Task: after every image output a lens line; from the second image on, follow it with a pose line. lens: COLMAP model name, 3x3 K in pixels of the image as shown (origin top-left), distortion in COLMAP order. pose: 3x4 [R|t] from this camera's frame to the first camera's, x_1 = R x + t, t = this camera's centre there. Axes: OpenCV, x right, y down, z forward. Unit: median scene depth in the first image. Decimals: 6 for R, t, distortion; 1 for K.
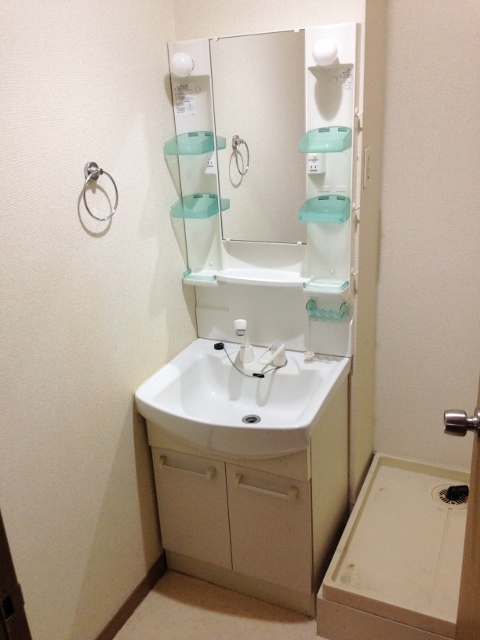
lens RADIAL K [[592.4, 0, 230.1], [0, 592.4, 329.7], [0, 0, 1]] dist [0.194716, -0.281929]
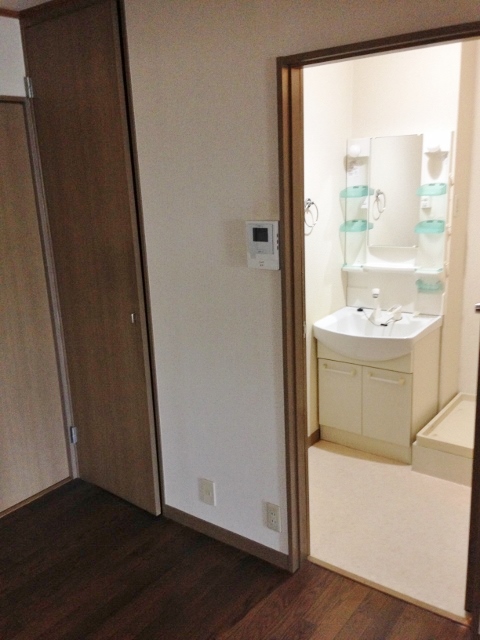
lens RADIAL K [[592.4, 0, 230.1], [0, 592.4, 329.7], [0, 0, 1]] dist [0.194716, -0.281929]
pose [[0.979895, 0.066063, -0.188258, -0.063585], [-0.085007, 0.991899, -0.094397, 0.306339], [0.180497, 0.108503, 0.977573, -0.796416]]
